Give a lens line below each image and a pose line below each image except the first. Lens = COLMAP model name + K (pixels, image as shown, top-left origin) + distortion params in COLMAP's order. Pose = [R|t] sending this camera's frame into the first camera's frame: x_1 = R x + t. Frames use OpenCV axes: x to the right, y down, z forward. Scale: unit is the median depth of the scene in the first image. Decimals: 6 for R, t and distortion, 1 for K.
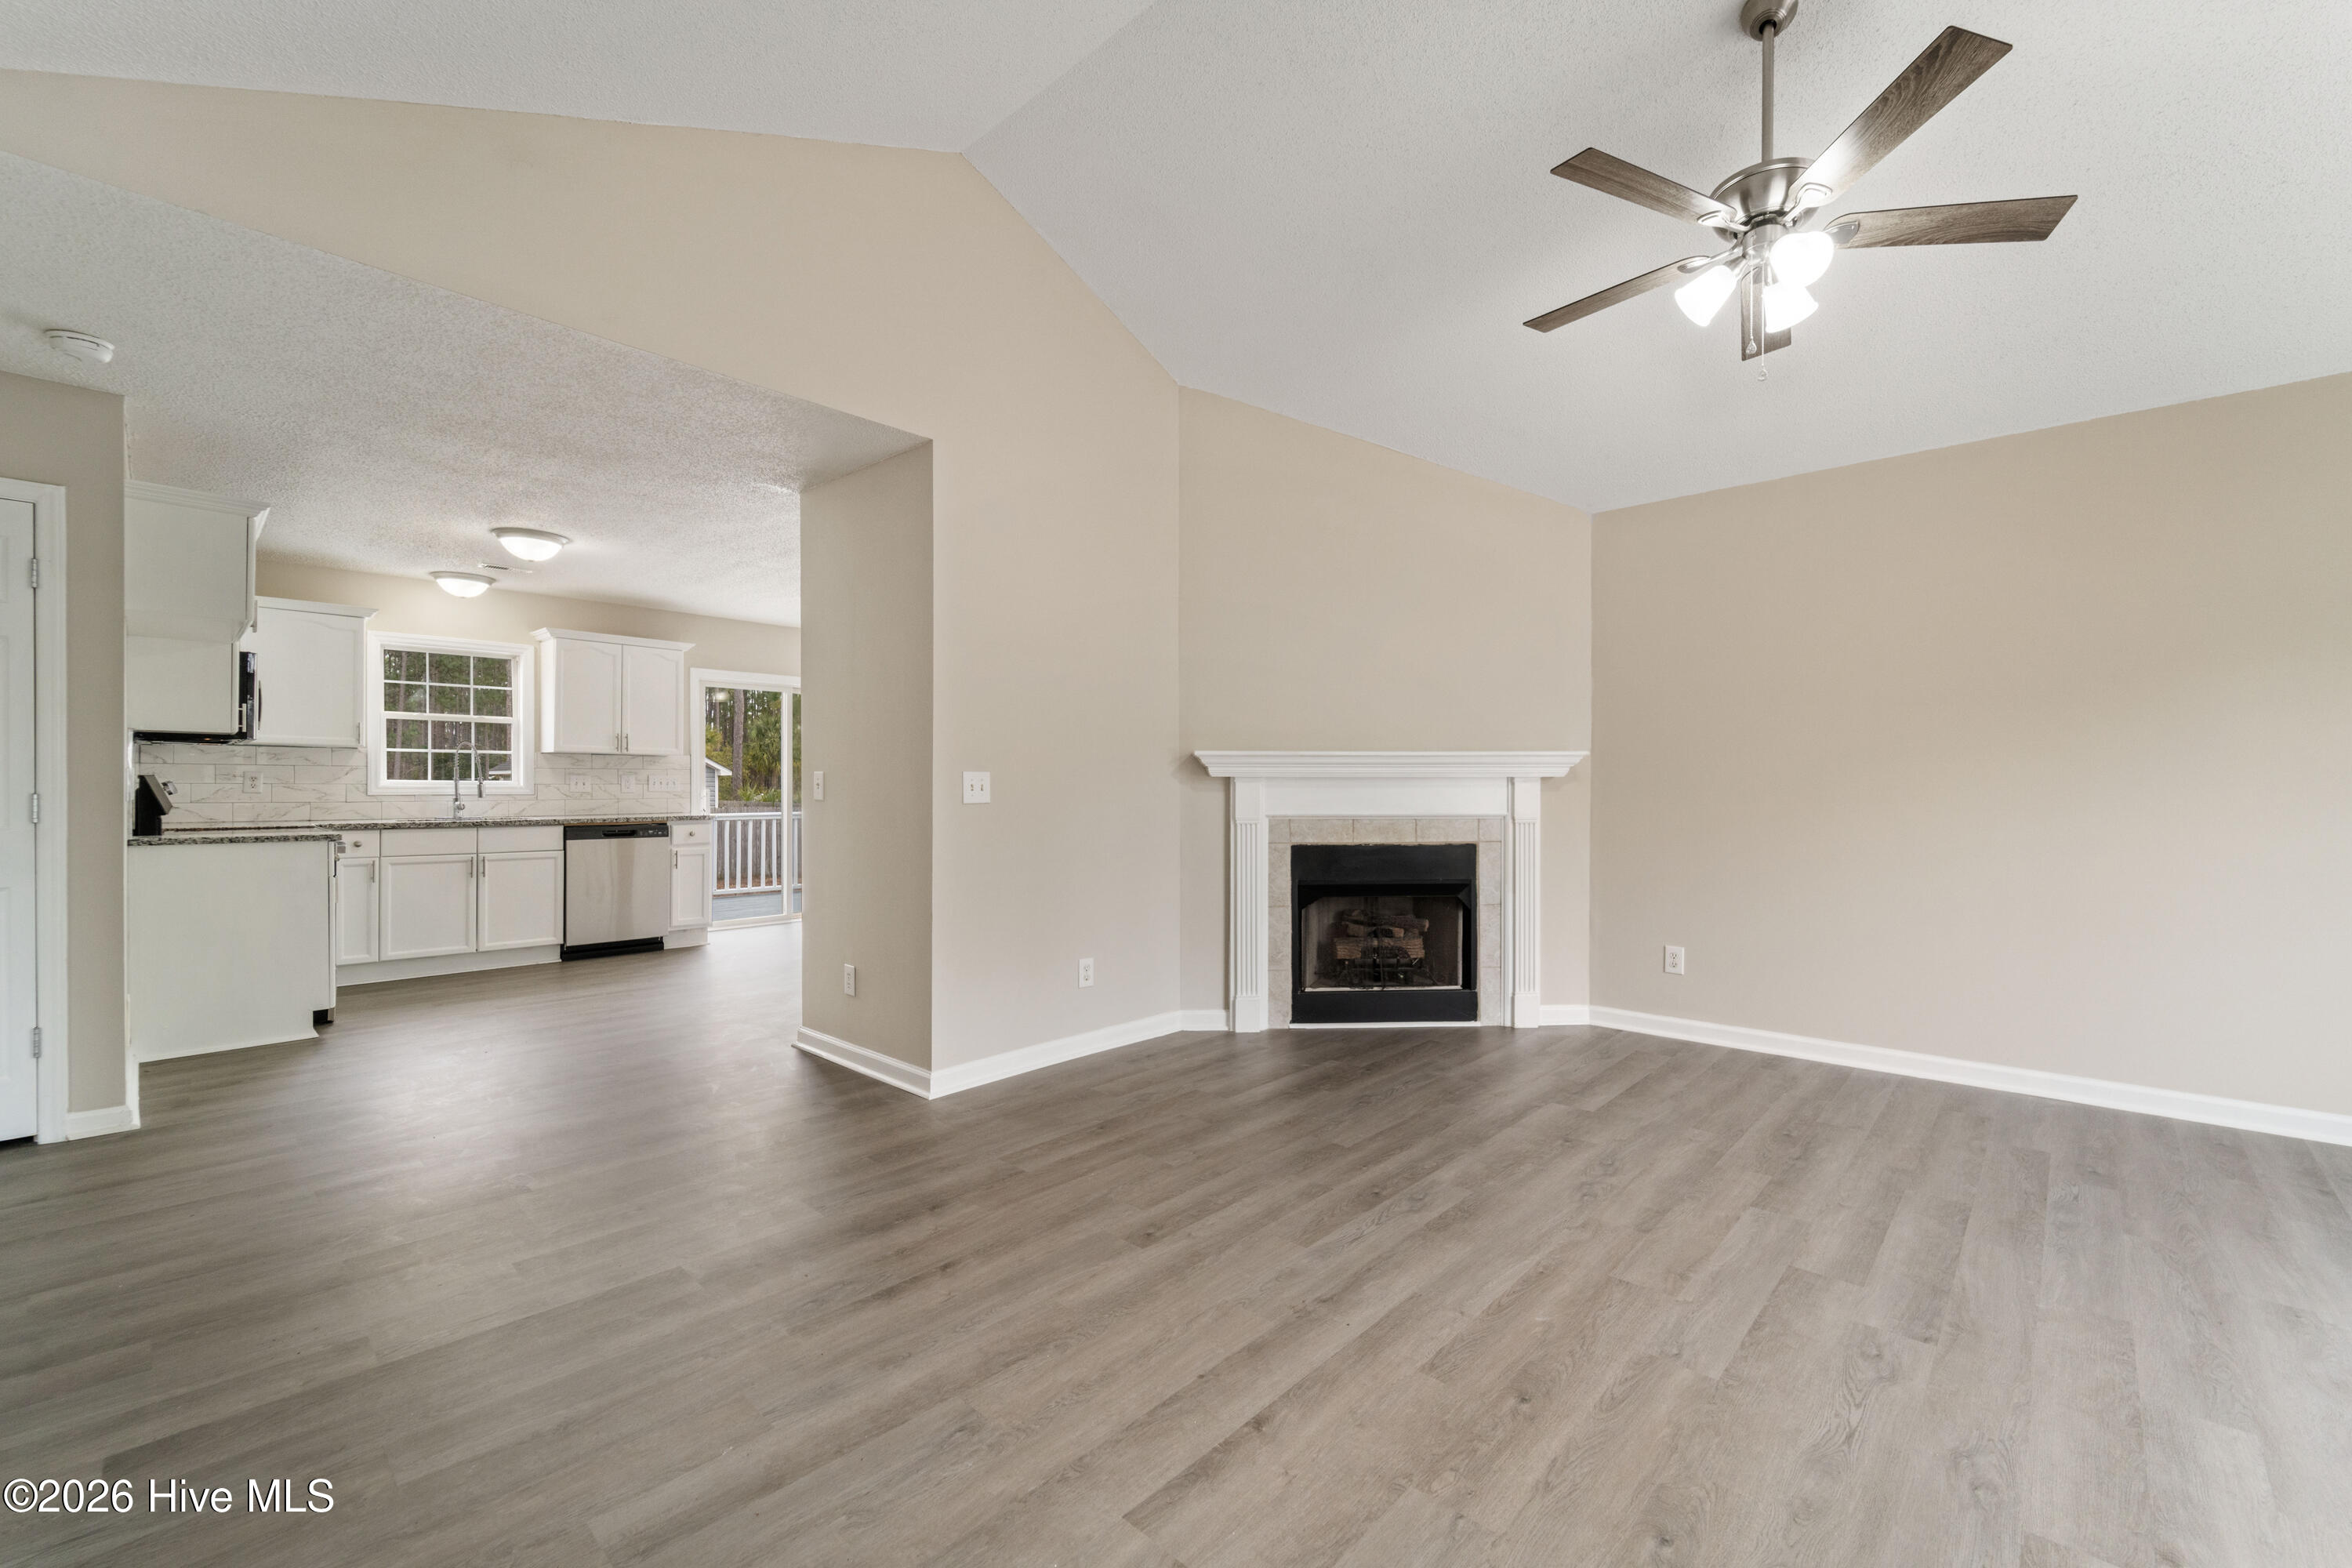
lens RADIAL K [[959.0, 0, 1191.3], [0, 959.0, 789.3], [0, 0, 1]] dist [0.000783, -0.000836]
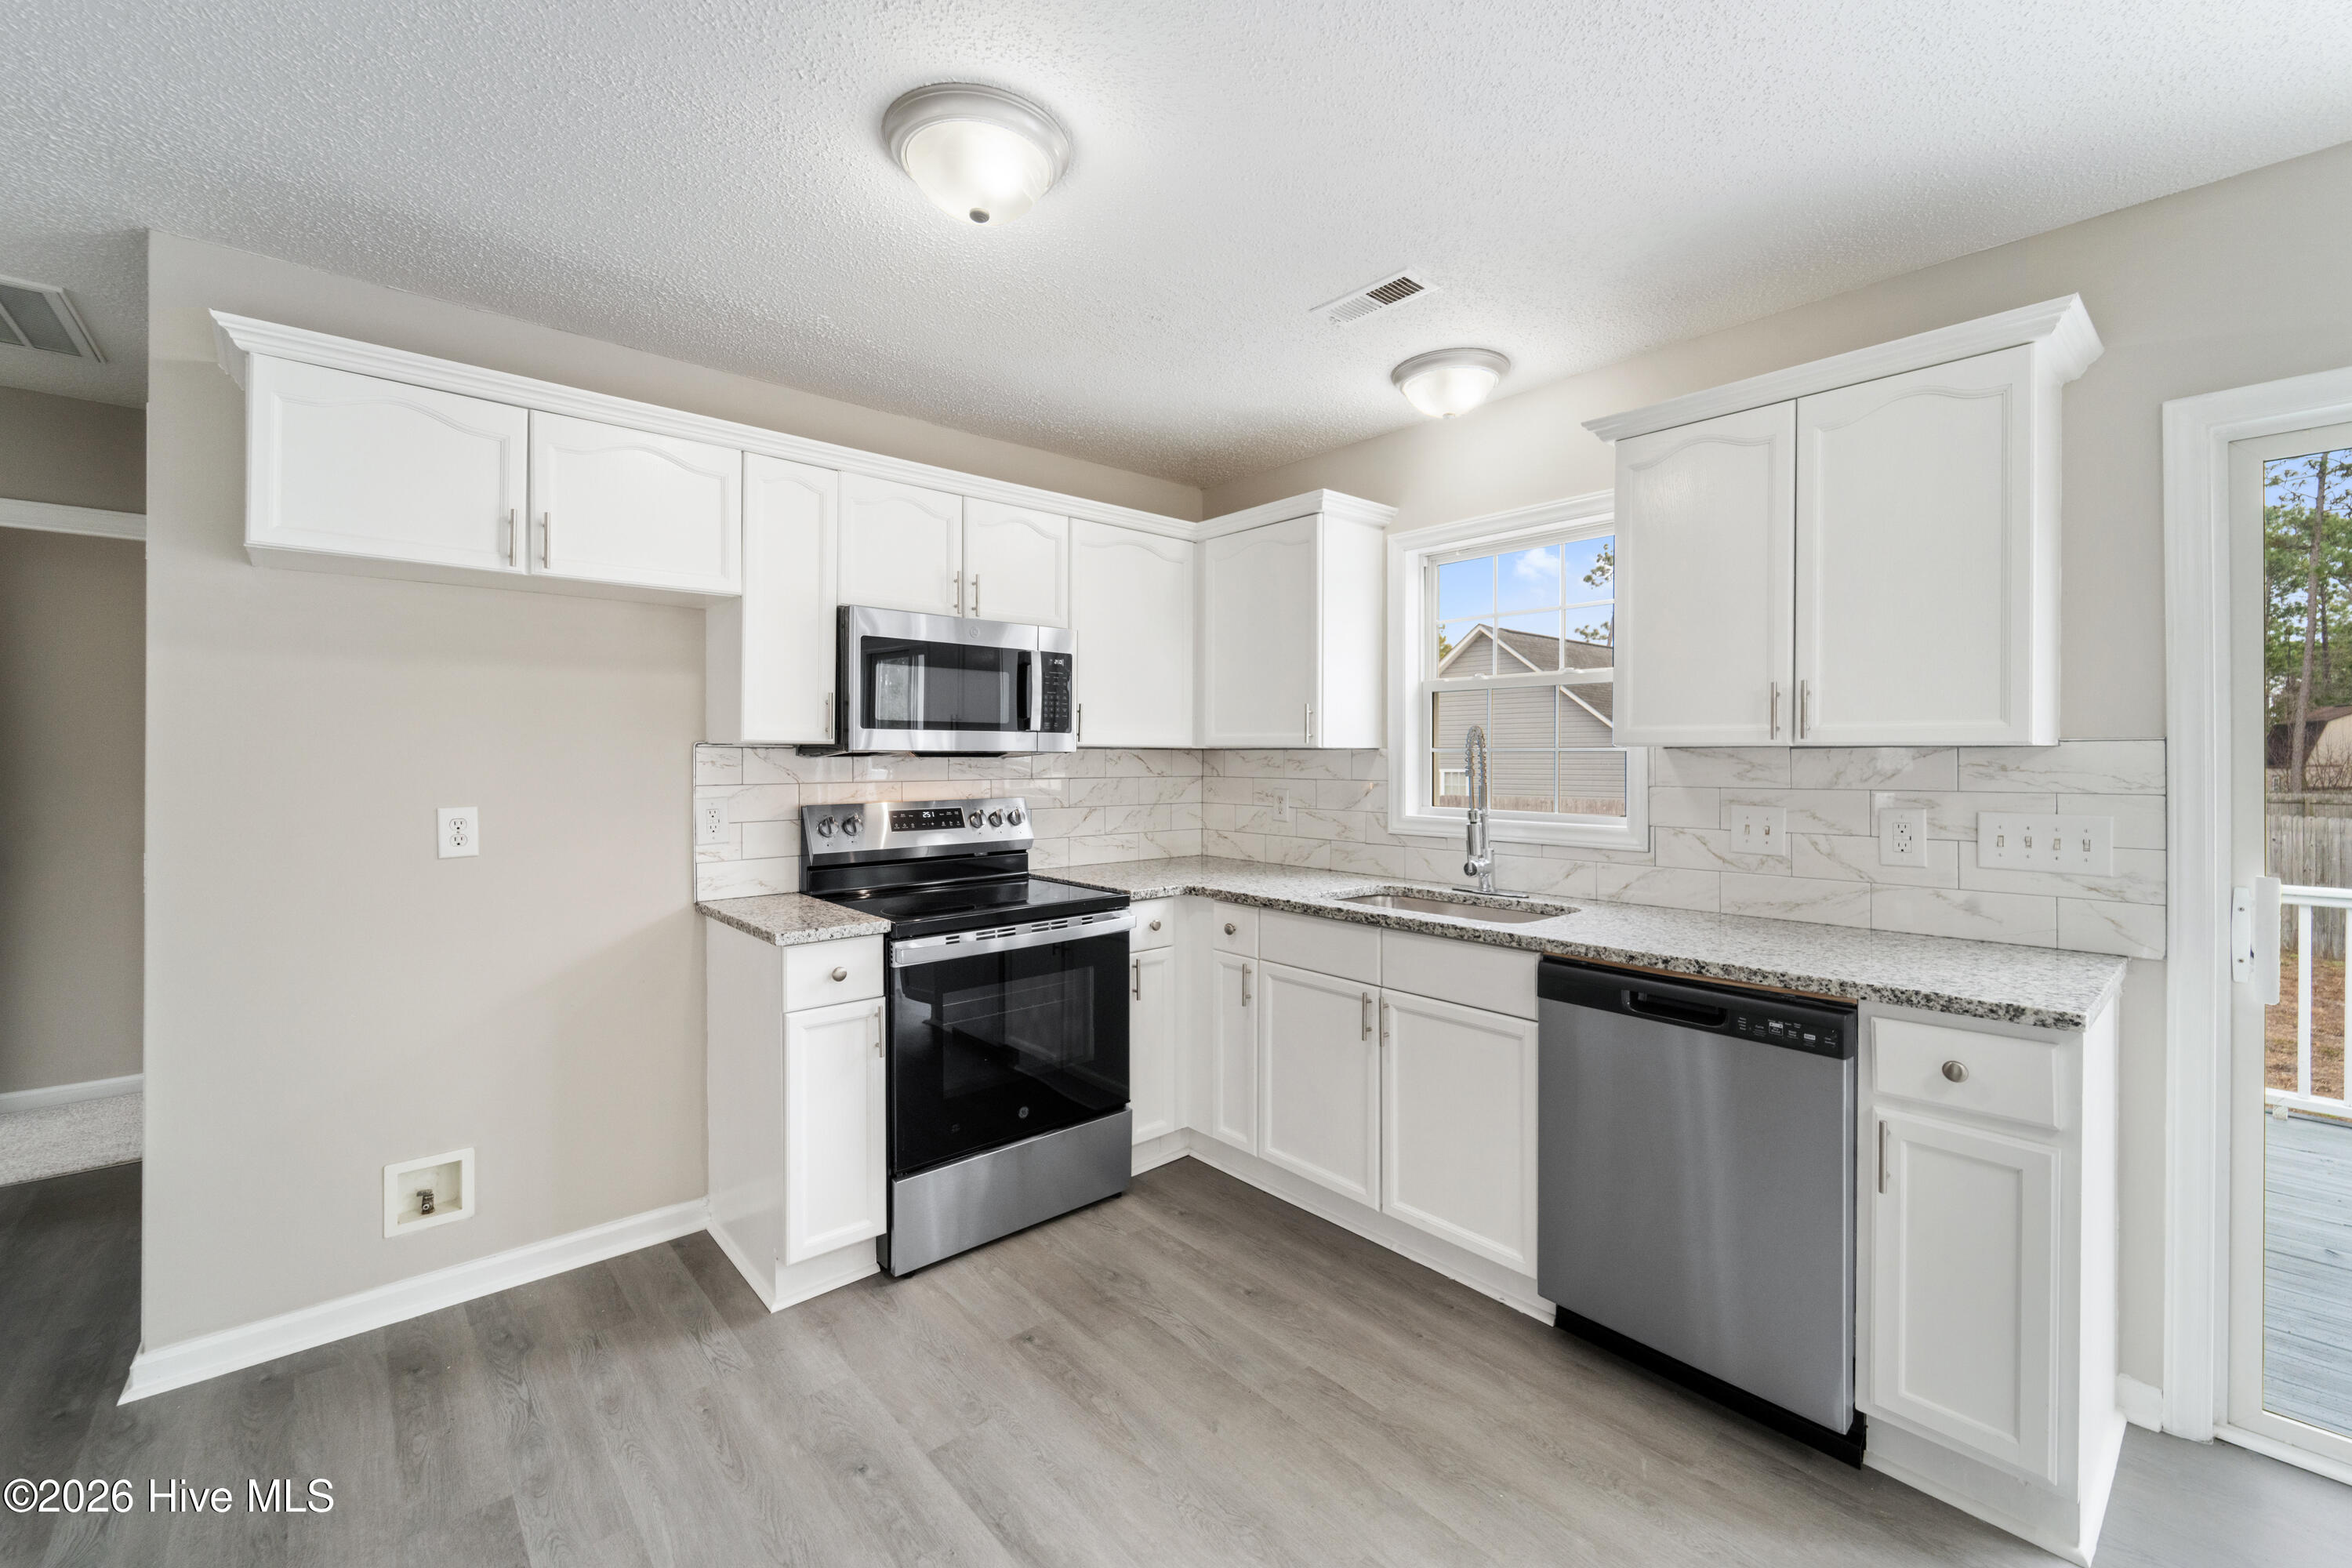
lens RADIAL K [[964.5, 0, 1190.2], [0, 964.5, 759.0], [0, 0, 1]] dist [0.003380, 0.000344]
pose [[-0.090703, -0.003010, -0.995873, -0.429258], [-0.007480, 0.999969, -0.002342, -0.050531], [0.995850, 0.007237, -0.090723, 1.374912]]
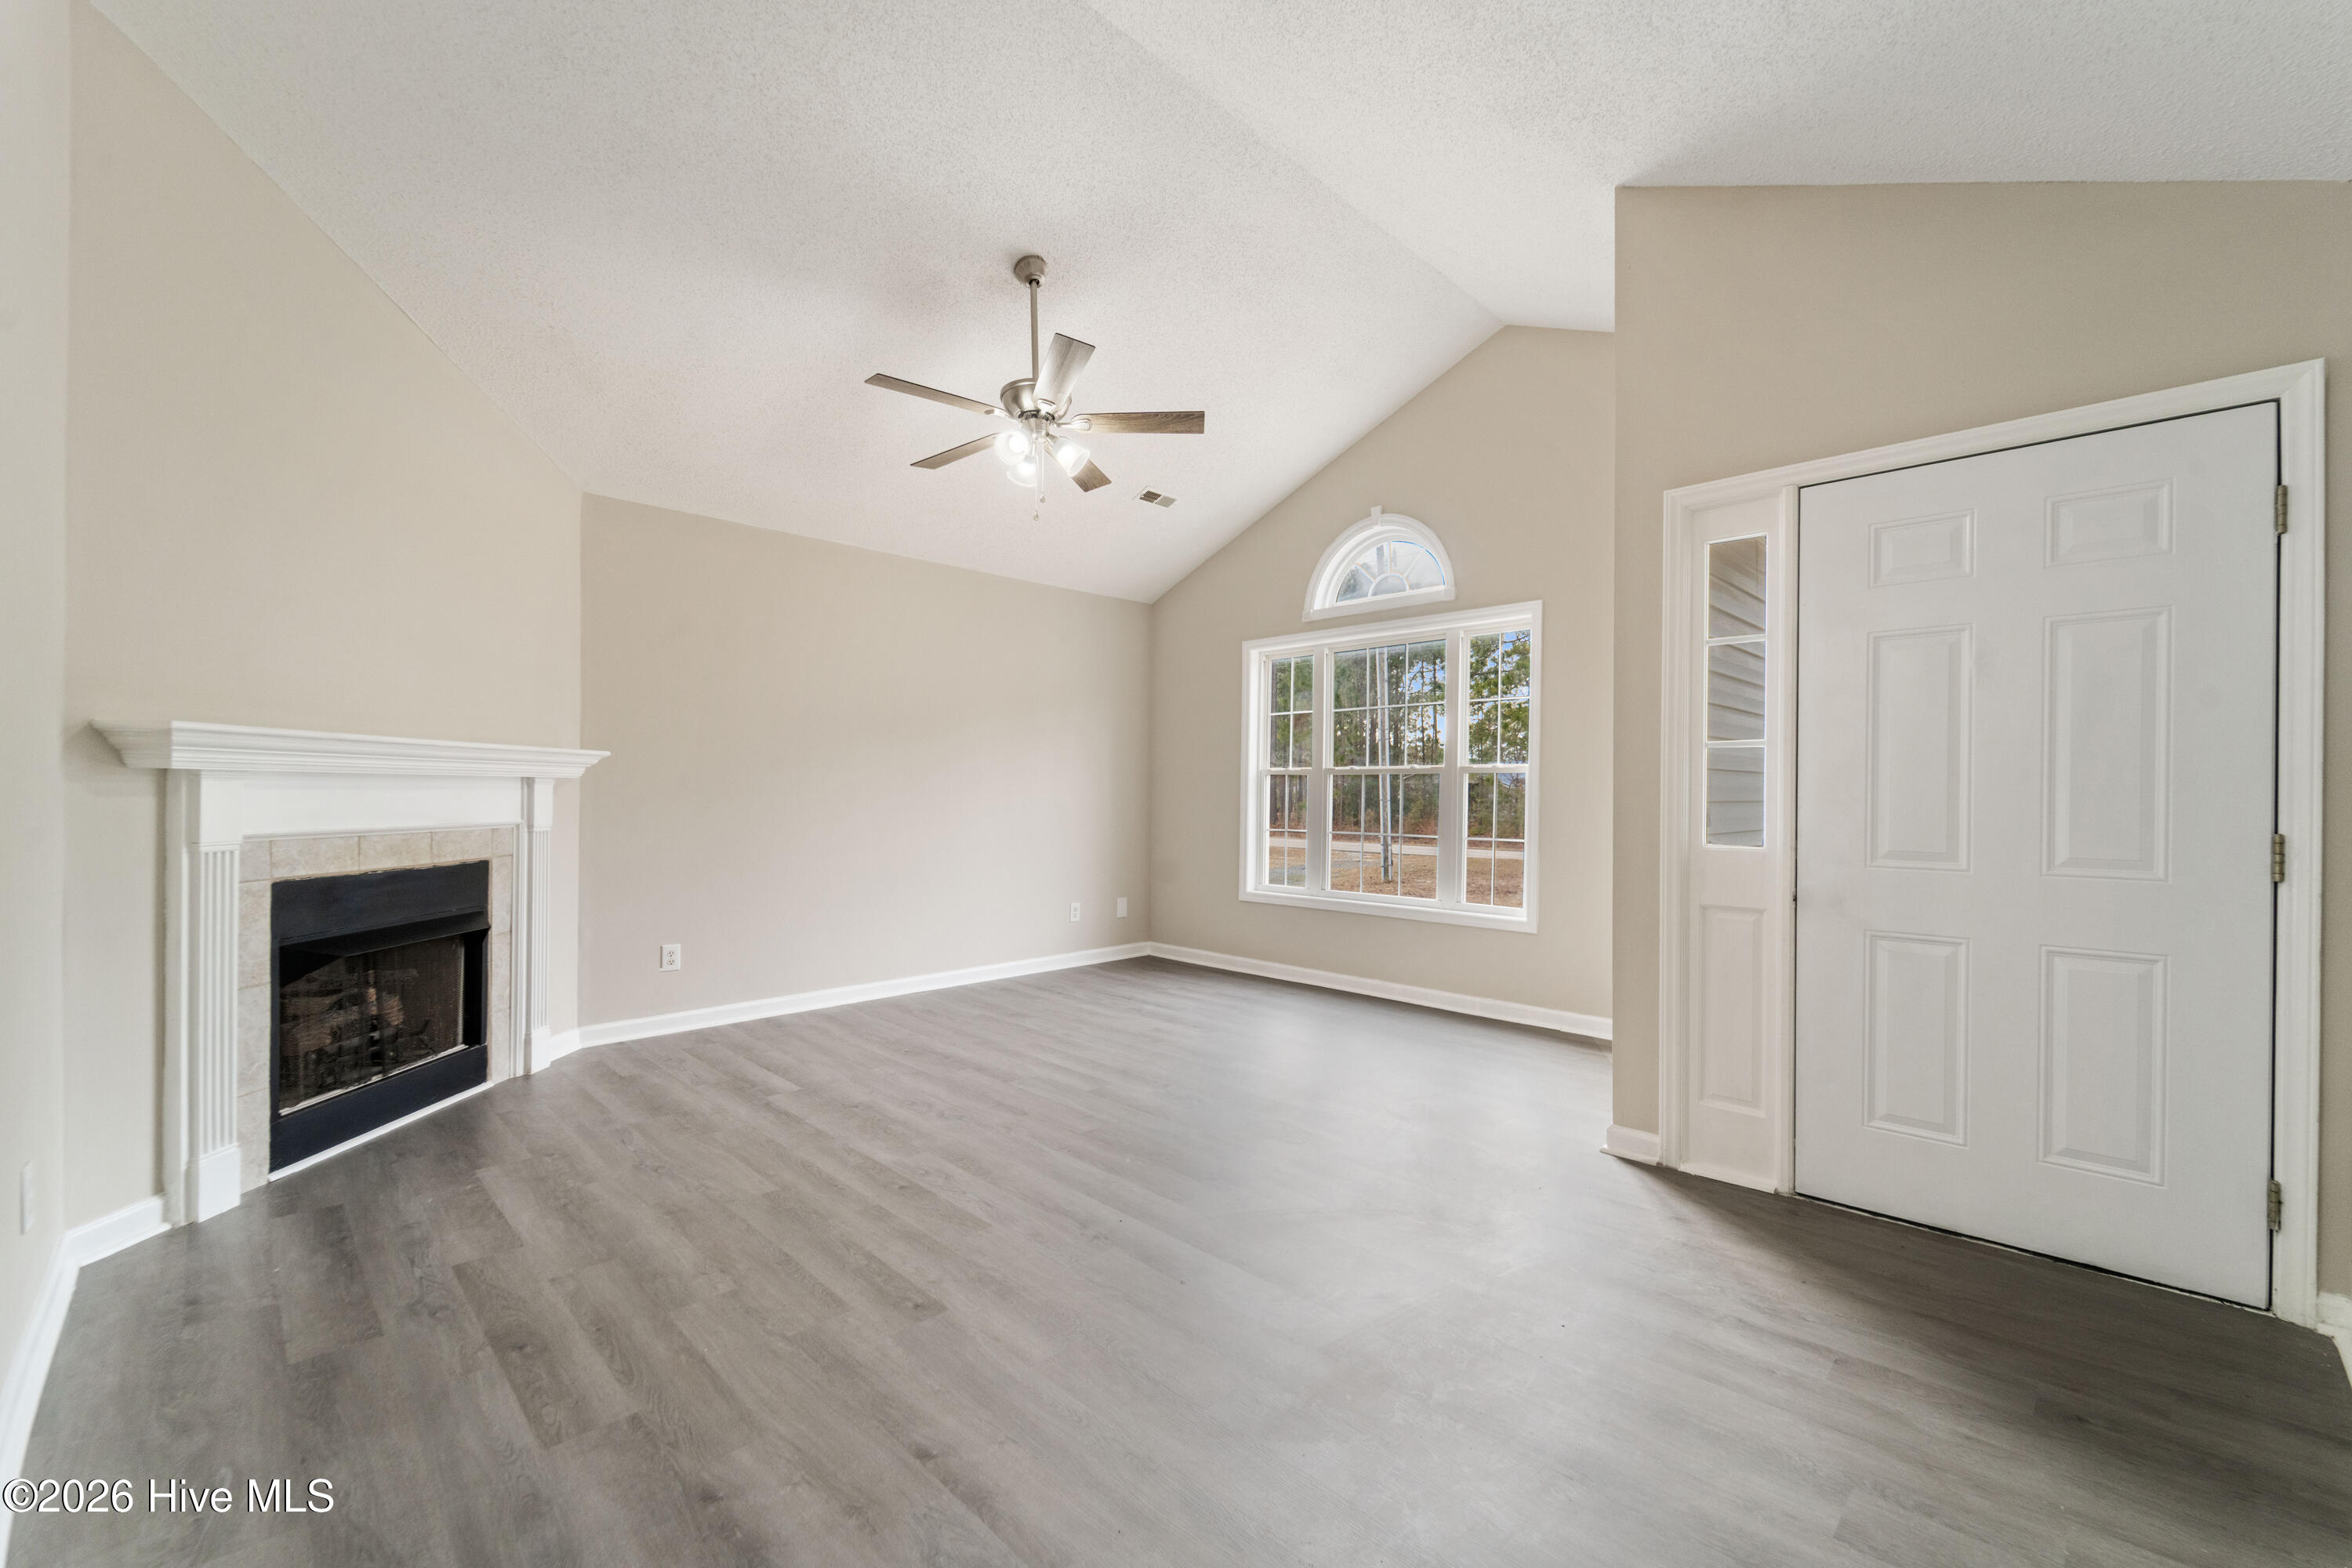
lens RADIAL K [[959.0, 0, 1191.3], [0, 959.0, 789.3], [0, 0, 1]] dist [0.000783, -0.000836]
pose [[0.029428, 0.003491, 0.999561, -0.553701], [-0.002883, 0.999990, -0.003408, -0.001423], [-0.999563, -0.002781, 0.029438, 0.443240]]
